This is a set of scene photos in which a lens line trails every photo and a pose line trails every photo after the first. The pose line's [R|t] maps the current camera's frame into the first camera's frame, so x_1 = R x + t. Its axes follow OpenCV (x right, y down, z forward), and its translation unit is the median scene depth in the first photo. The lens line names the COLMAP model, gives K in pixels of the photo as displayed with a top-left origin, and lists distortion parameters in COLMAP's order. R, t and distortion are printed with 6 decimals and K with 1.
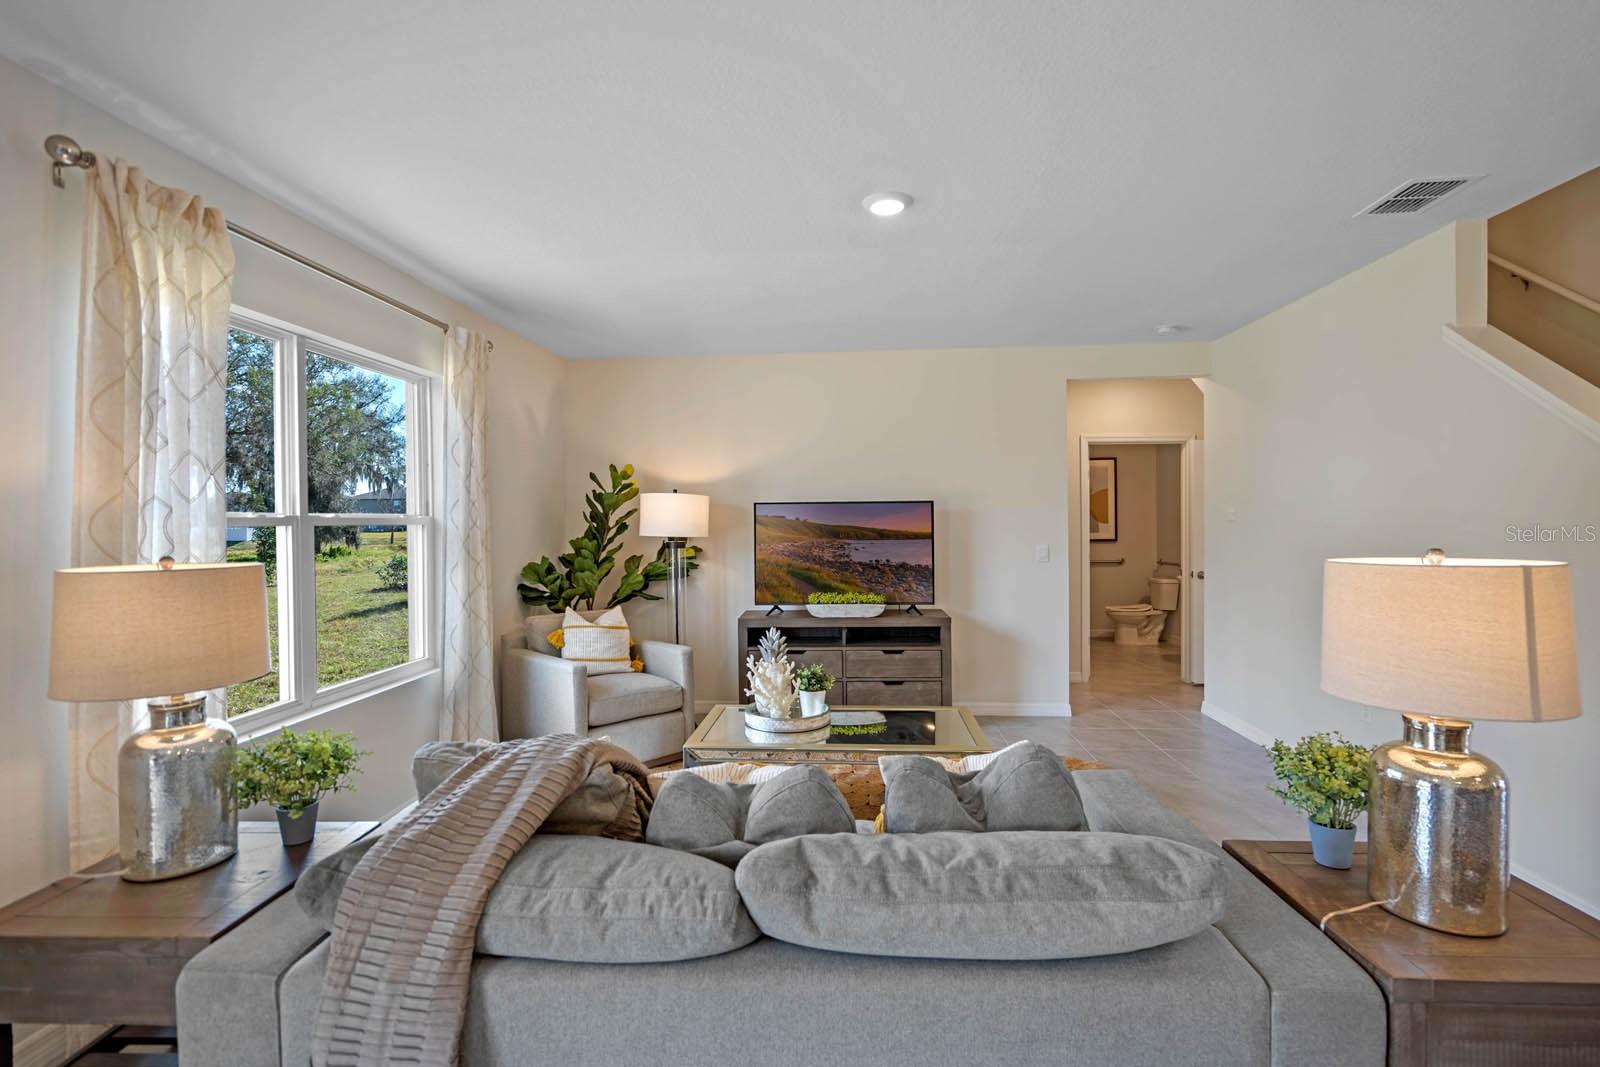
lens RADIAL K [[743.6, 0, 794.6], [0, 743.6, 526.7], [0, 0, 1]] dist [-0.009012, 0.004393]
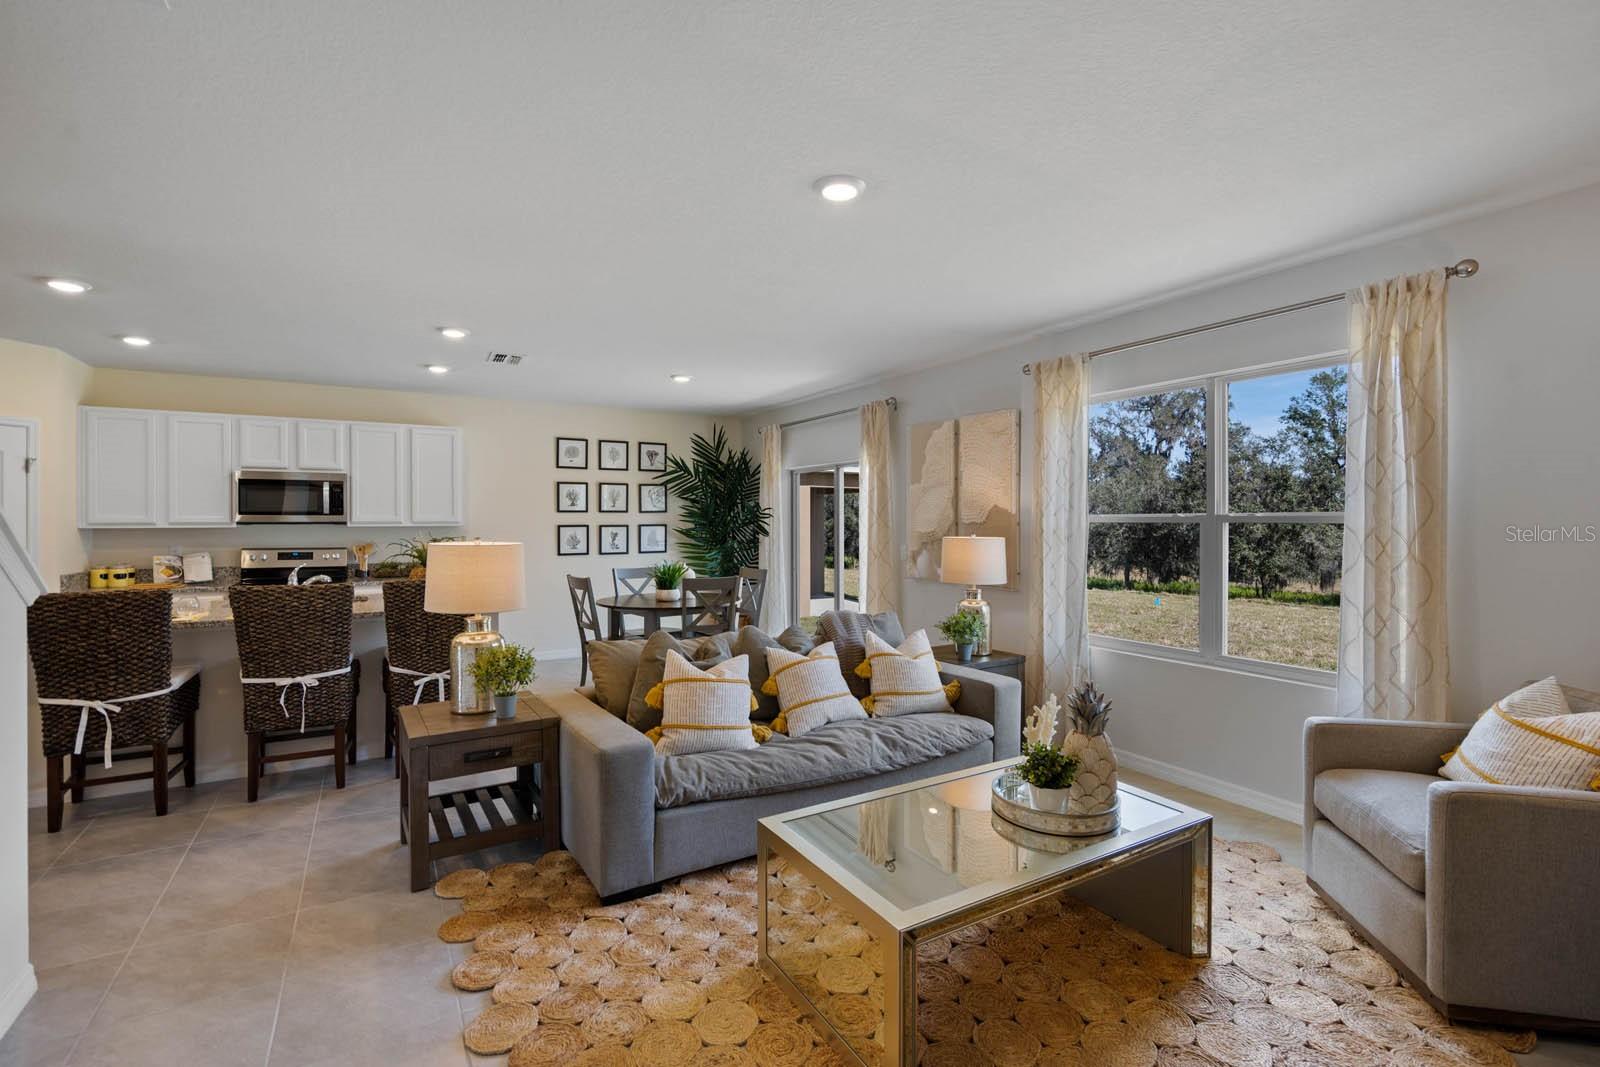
lens RADIAL K [[743.6, 0, 806.2], [0, 743.6, 530.4], [0, 0, 1]] dist [-0.009012, 0.004393]
pose [[-0.828692, 0.019731, -0.559357, 0.493051], [0.007017, 0.999666, 0.024868, -0.018922], [0.559661, 0.016683, -0.828554, 1.341478]]
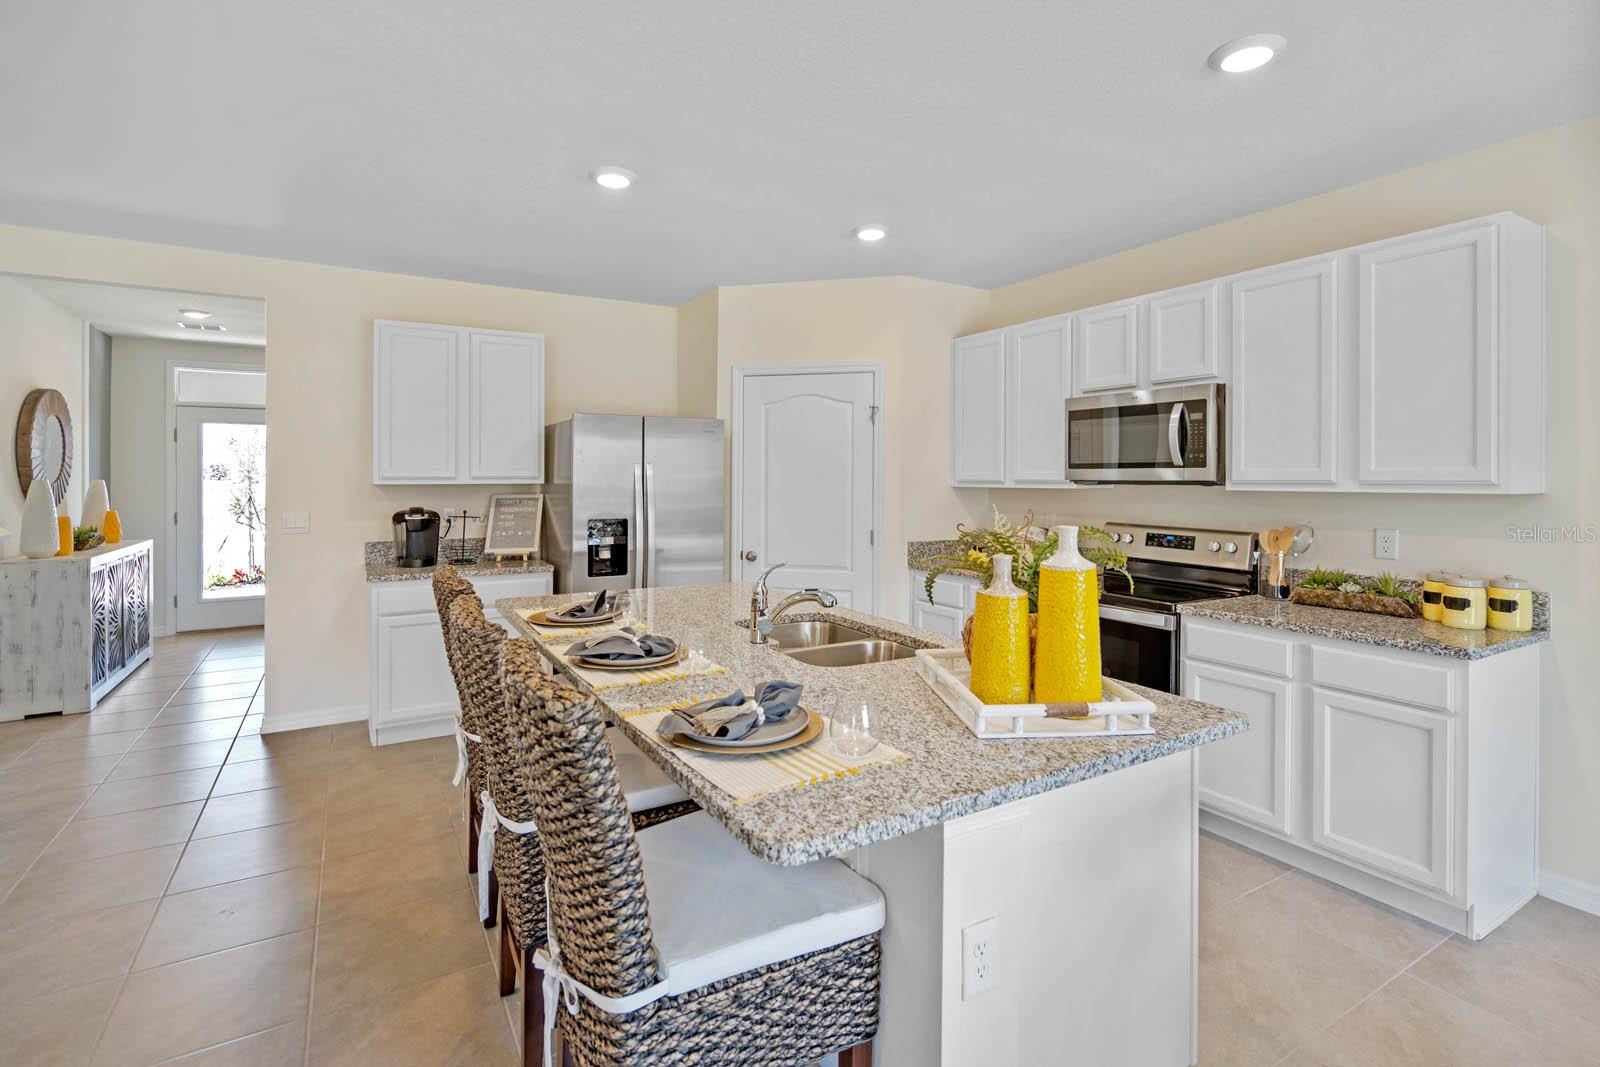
lens RADIAL K [[743.6, 0, 806.1], [0, 743.6, 480.7], [0, 0, 1]] dist [-0.009012, 0.004393]
pose [[-0.573650, 0.007112, 0.819069, 0.012034], [0.006975, 0.999968, -0.003798, -0.004245], [-0.819070, 0.003534, -0.573682, 0.240673]]
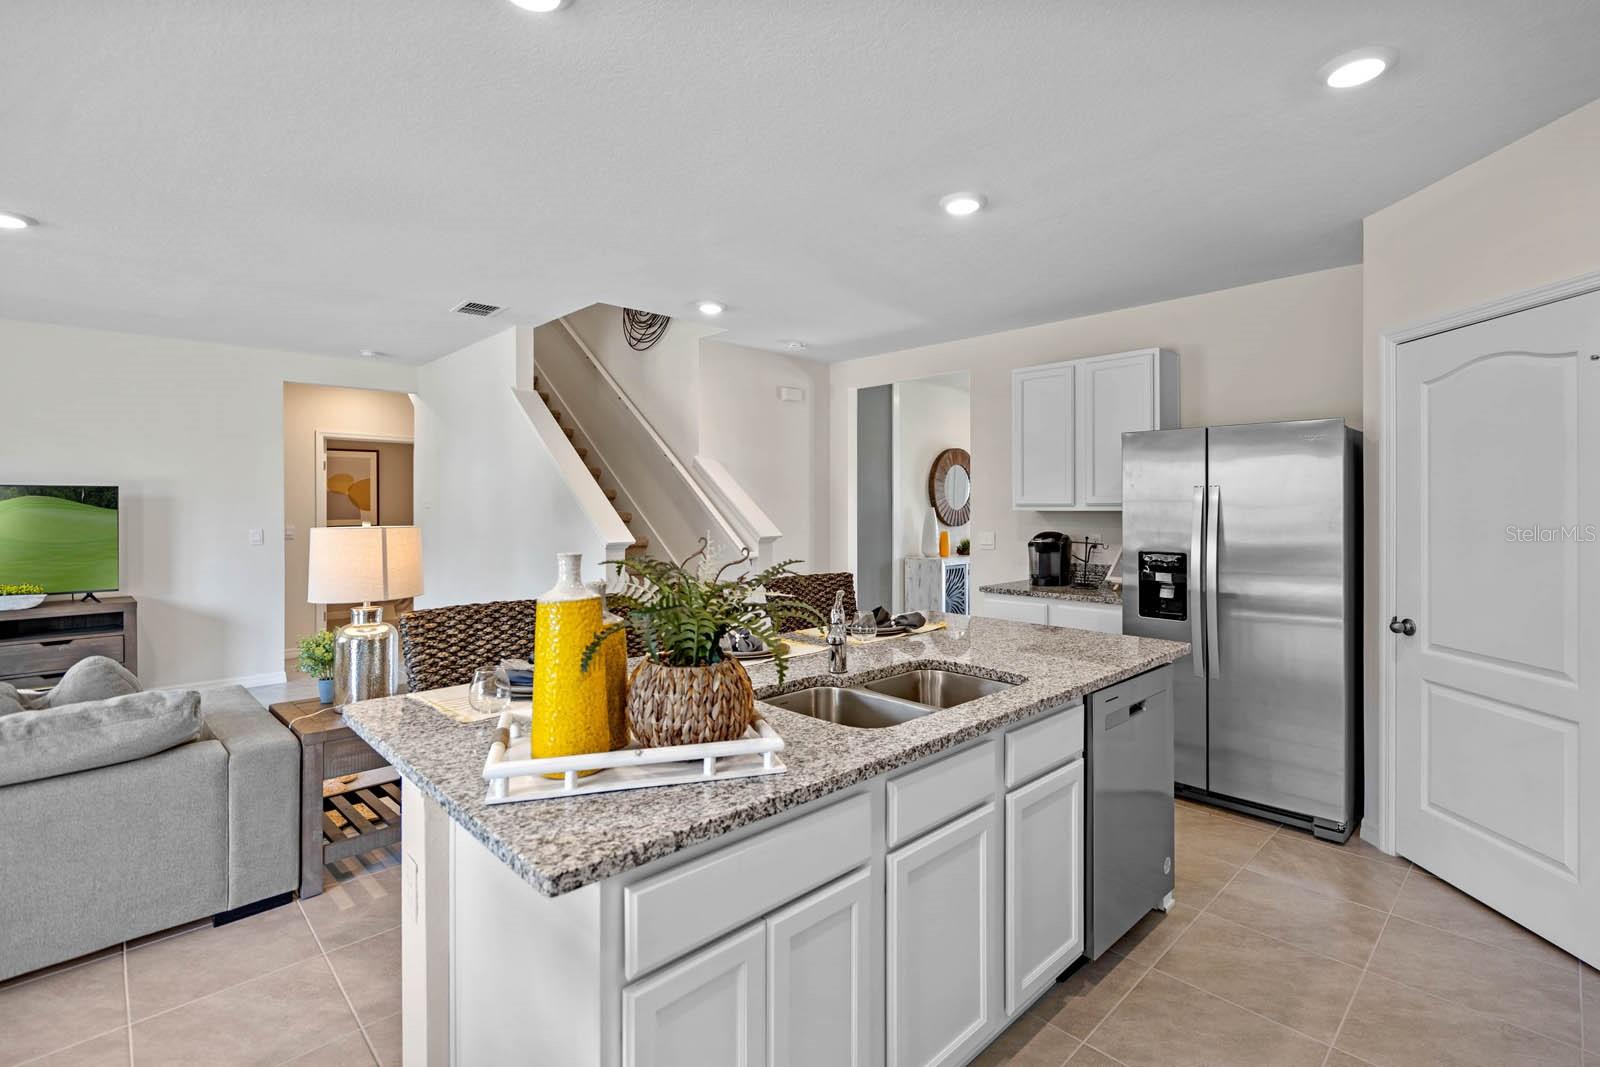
lens RADIAL K [[743.6, 0, 799.0], [0, 743.6, 511.5], [0, 0, 1]] dist [-0.009012, 0.004393]
pose [[0.665962, 0.006169, 0.745960, 0.069965], [-0.003634, 0.999981, -0.005025, 0.001051], [-0.745977, 0.000636, 0.665972, -0.417889]]
